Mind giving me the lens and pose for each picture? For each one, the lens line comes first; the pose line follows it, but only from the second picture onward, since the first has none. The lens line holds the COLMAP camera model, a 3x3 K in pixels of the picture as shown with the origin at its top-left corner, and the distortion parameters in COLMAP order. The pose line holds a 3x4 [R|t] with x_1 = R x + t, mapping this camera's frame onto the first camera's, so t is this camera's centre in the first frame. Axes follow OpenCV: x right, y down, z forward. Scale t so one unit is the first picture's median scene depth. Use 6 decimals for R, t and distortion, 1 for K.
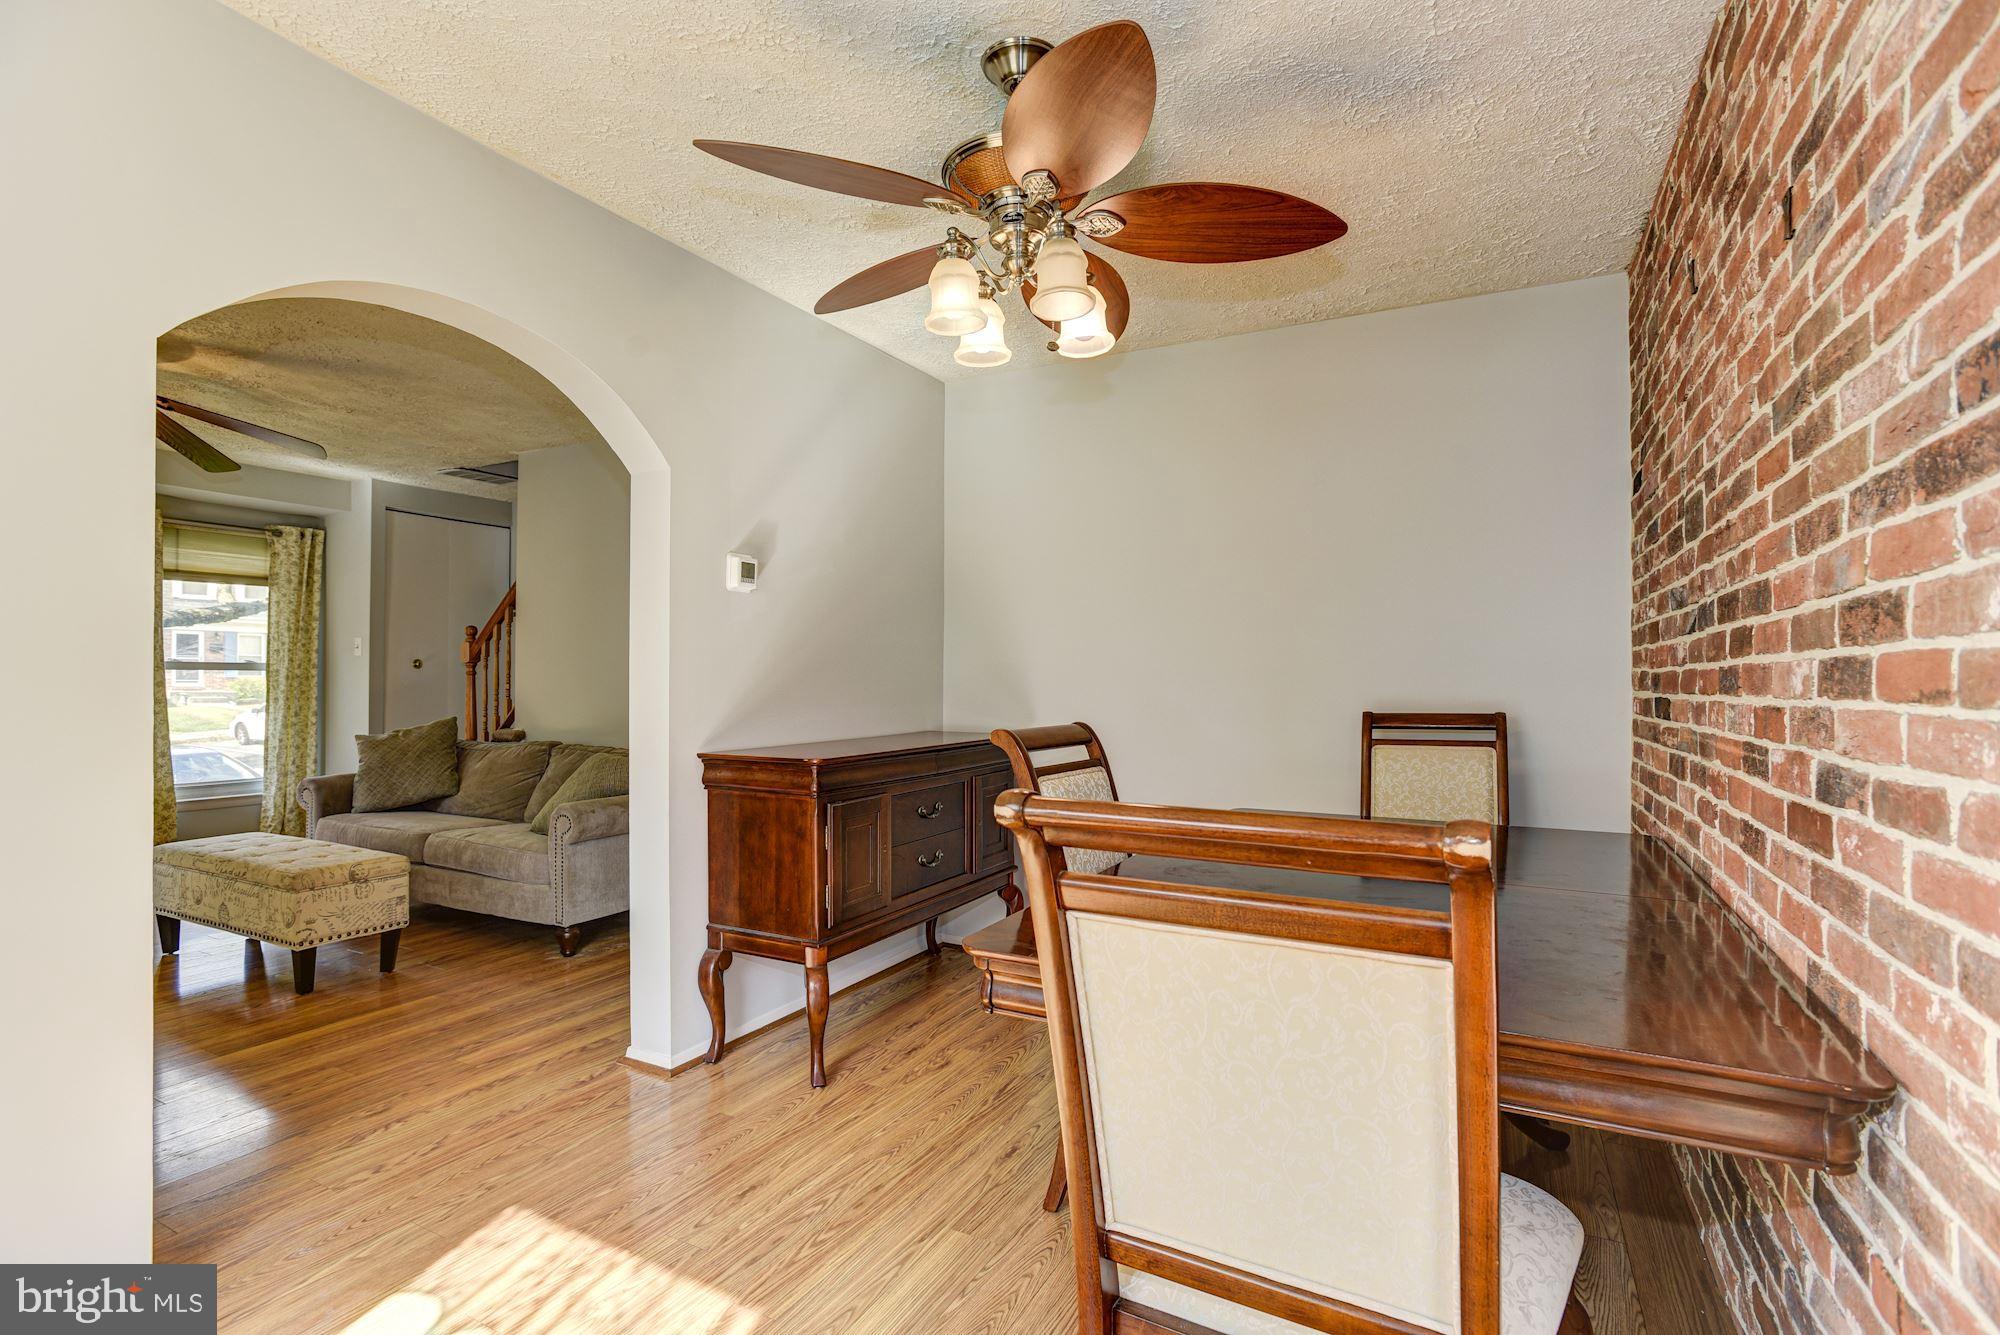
lens RADIAL K [[972.3, 0, 963.2], [0, 972.3, 663.2], [0, 0, 1]] dist [-0.060733, 0.078908]
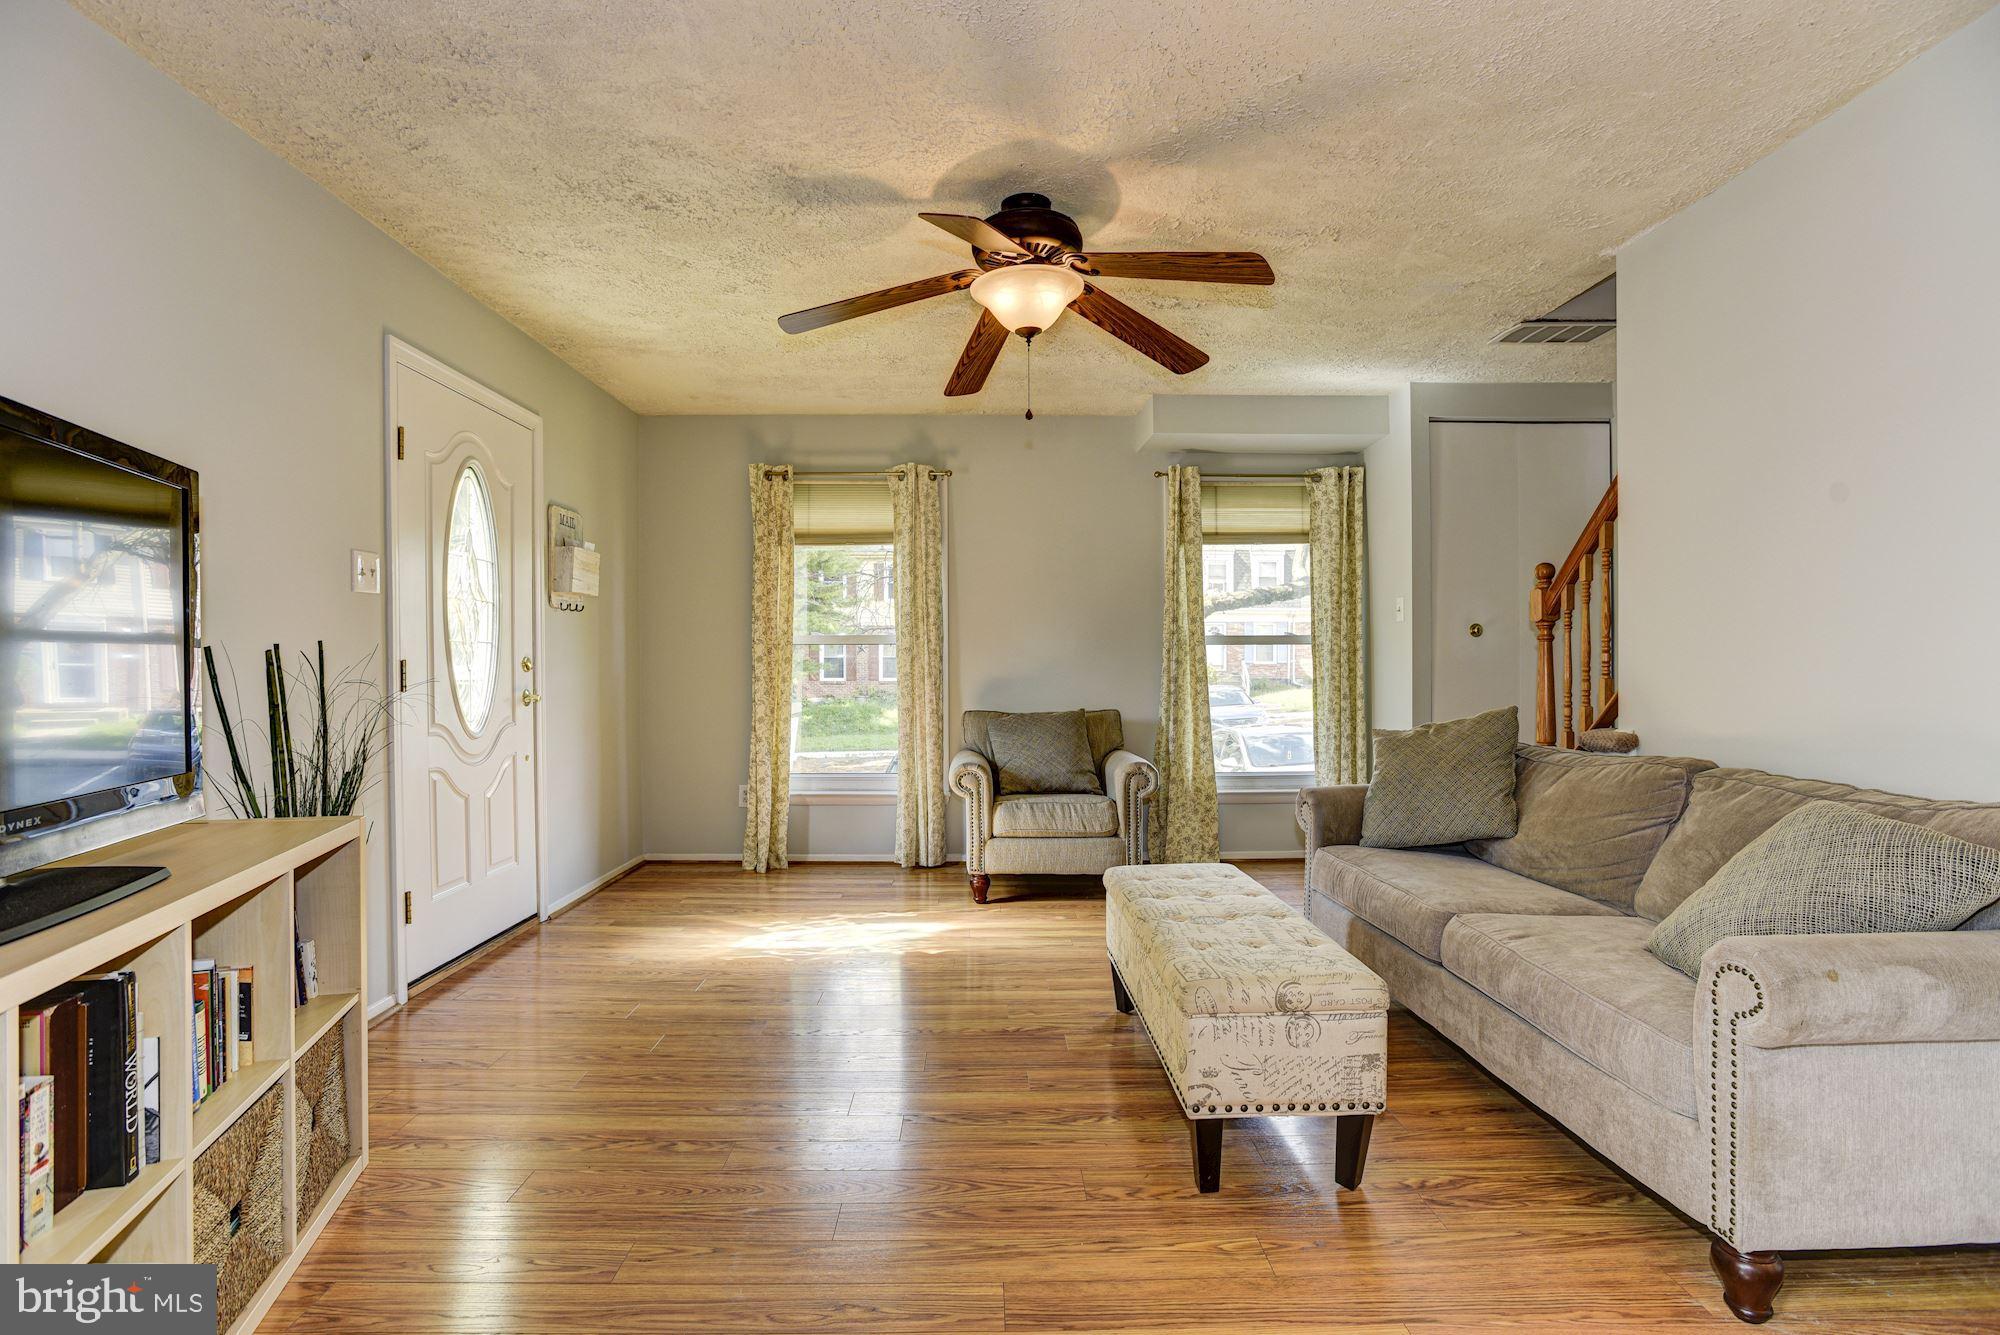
lens RADIAL K [[951.1, 0, 997.3], [0, 951.1, 670.7], [0, 0, 1]] dist [-0.063712, 0.030599]
pose [[0.508876, -0.001428, -0.860838, -0.187231], [0.021197, 0.999716, 0.010872, 0.020095], [0.860579, -0.023780, 0.508762, 0.423224]]
